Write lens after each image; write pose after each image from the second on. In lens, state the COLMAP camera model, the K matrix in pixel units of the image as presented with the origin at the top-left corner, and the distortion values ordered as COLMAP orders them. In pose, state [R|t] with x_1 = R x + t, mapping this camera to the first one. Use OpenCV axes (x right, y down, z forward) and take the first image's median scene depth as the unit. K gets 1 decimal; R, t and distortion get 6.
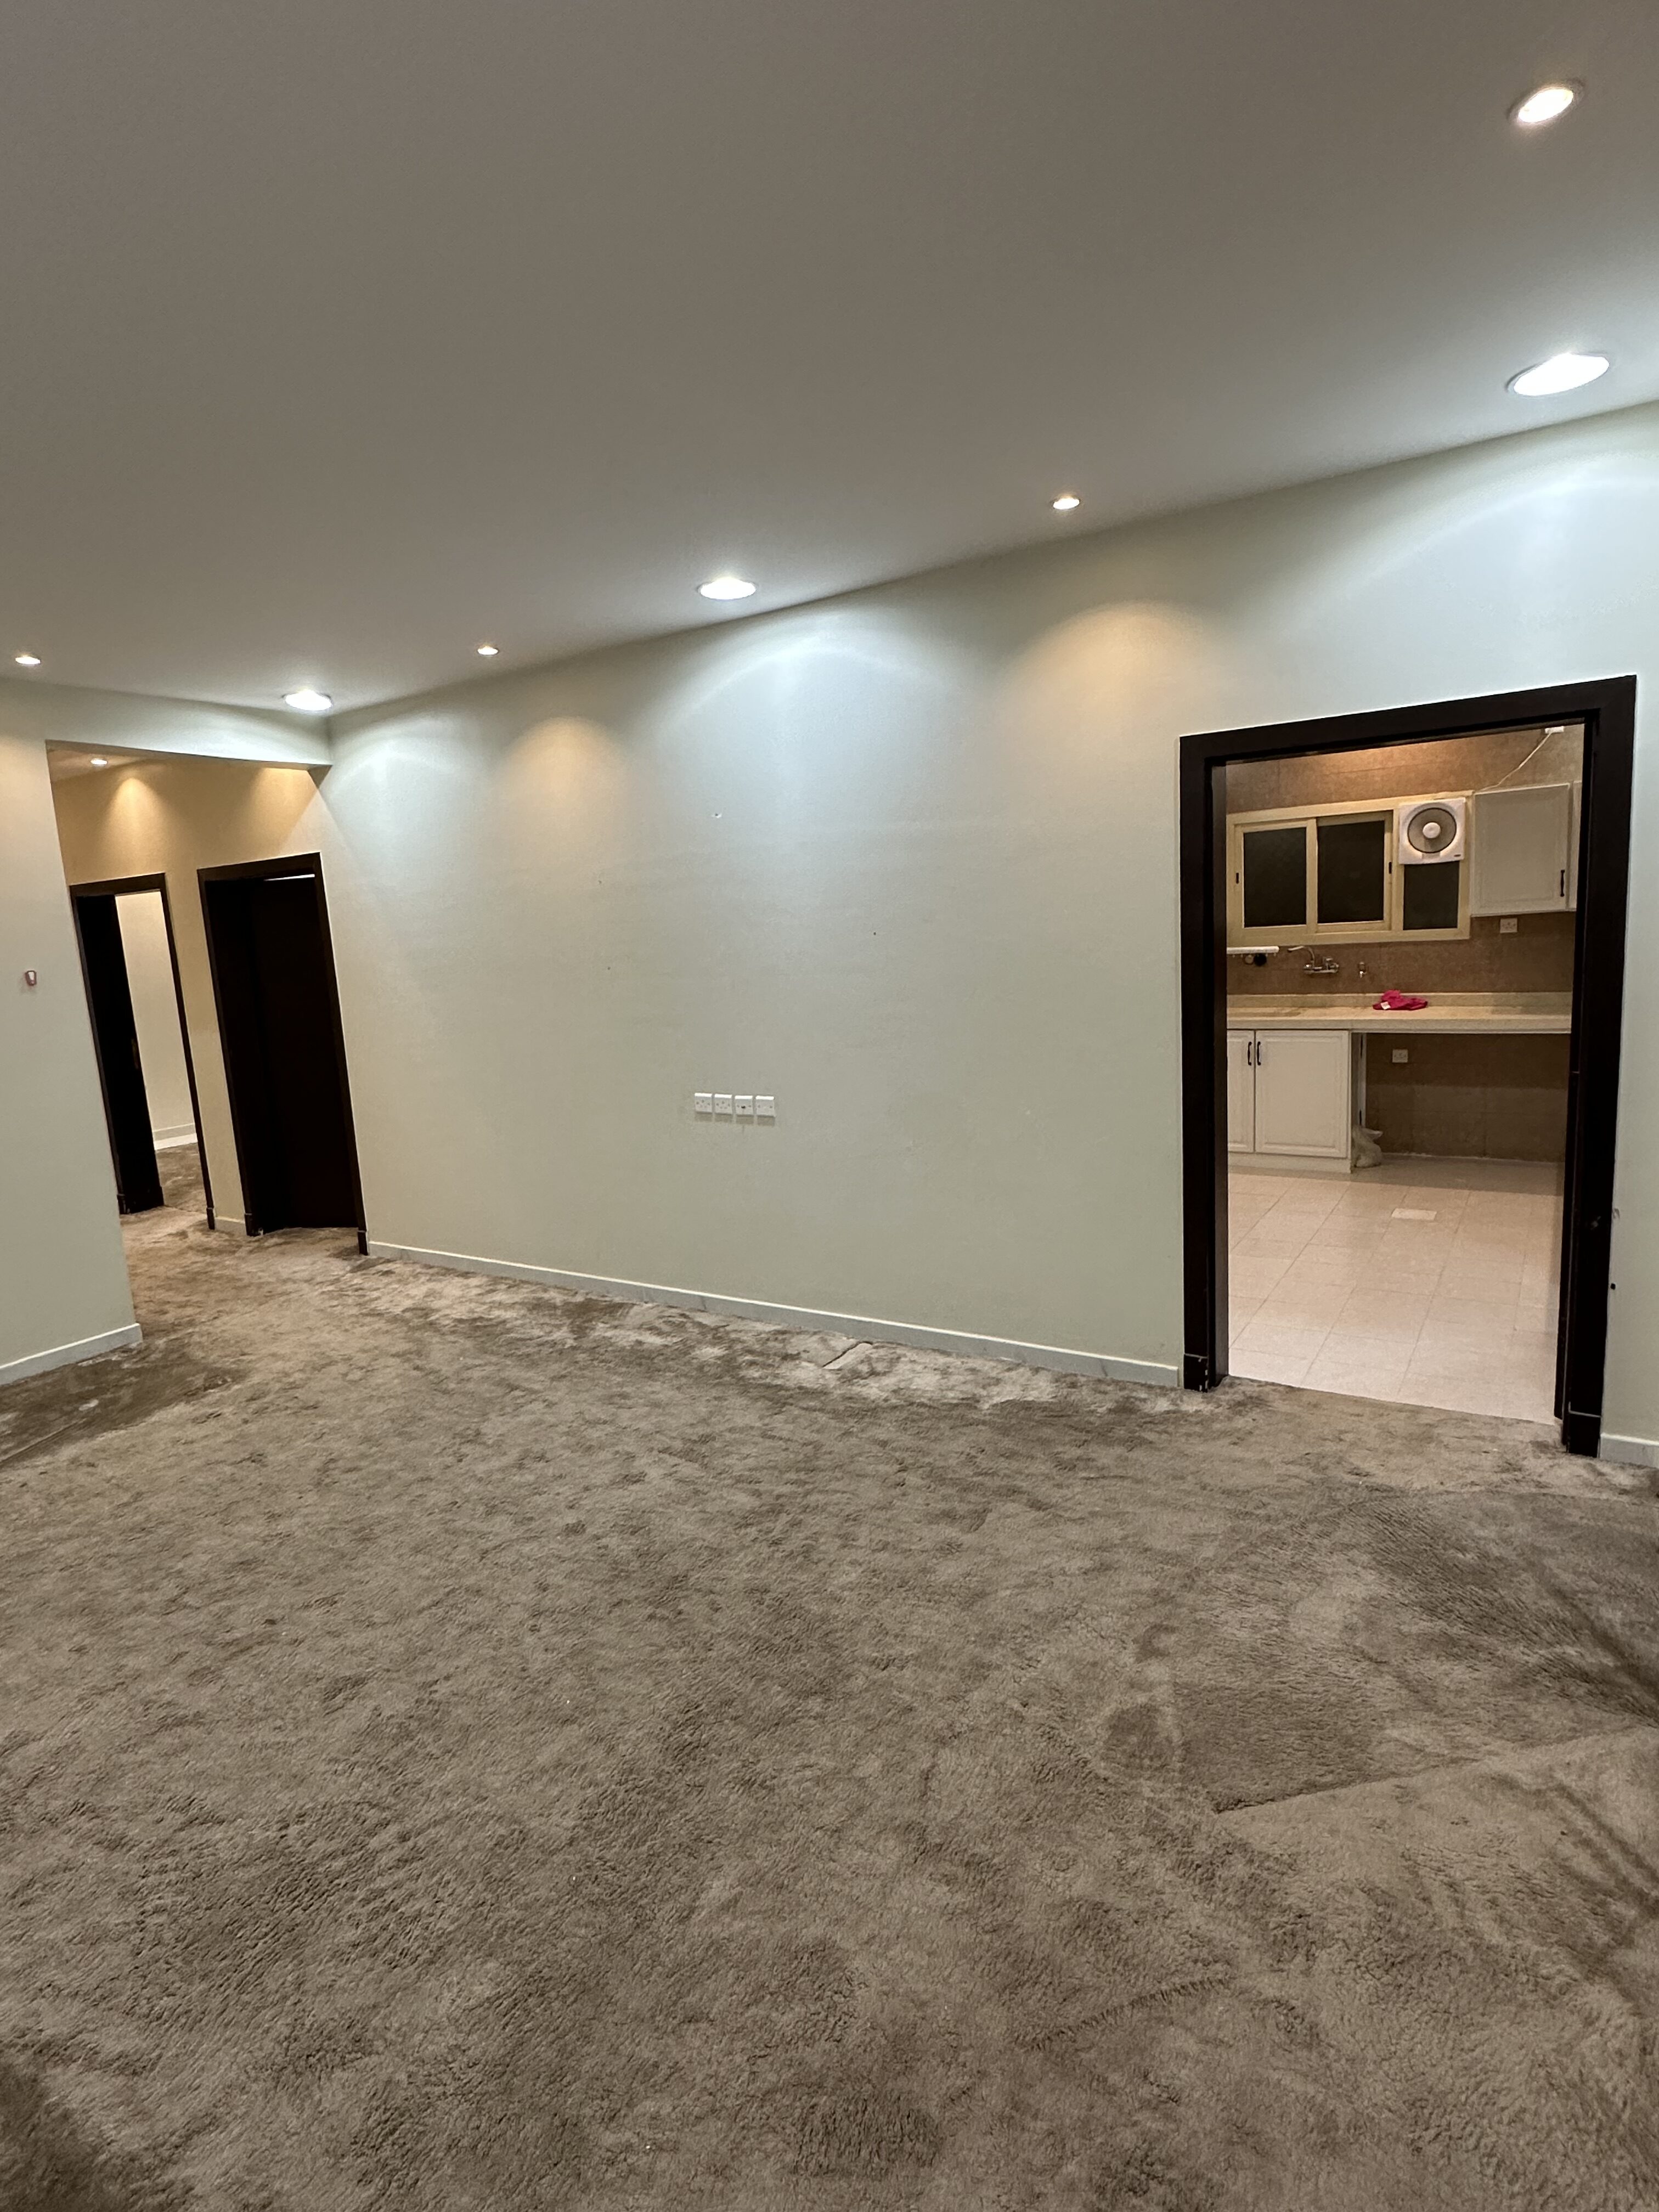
lens RADIAL K [[1160.3, 0, 814.3], [0, 1160.3, 1100.5], [0, 0, 1]] dist [-0.011379, 0.002497]
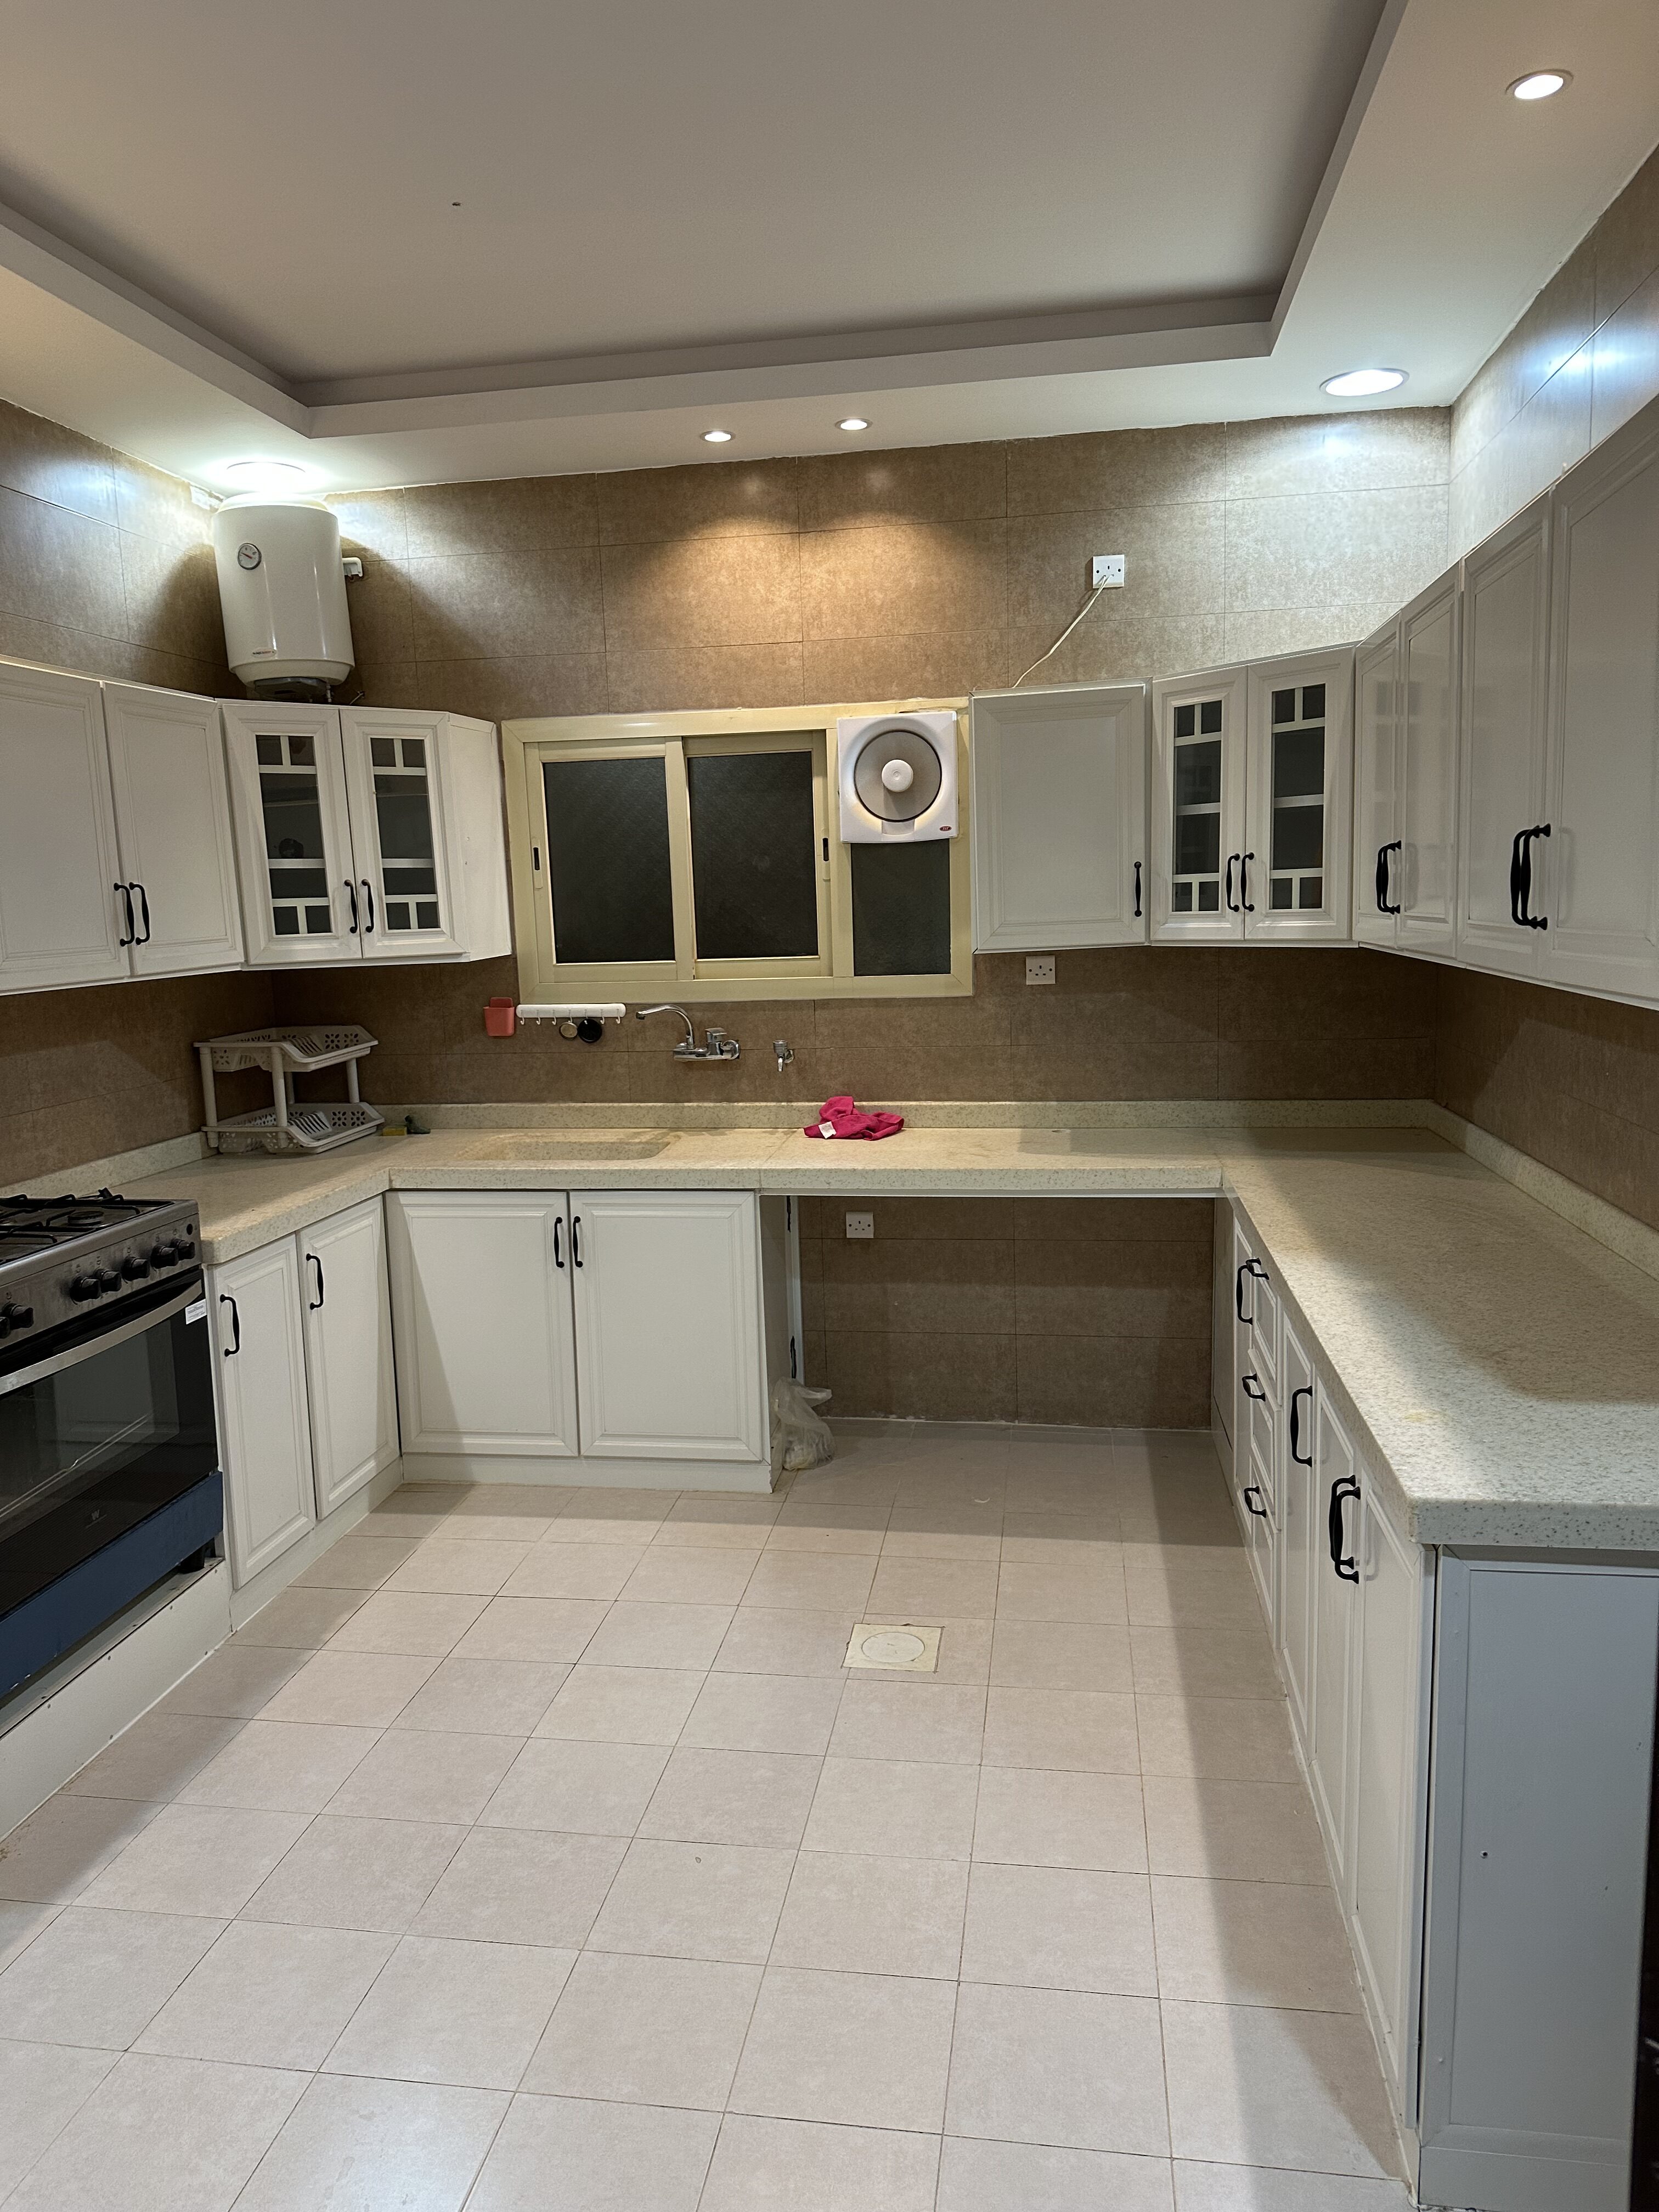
lens RADIAL K [[1559.5, 0, 827.8], [0, 1559.5, 1120.5], [0, 0, 1]] dist [0.039547, -0.005191]
pose [[0.909040, -0.024994, 0.415958, 0.217521], [0.038611, 0.998957, -0.024356, -0.069000], [-0.414916, 0.038201, 0.909058, 0.396707]]
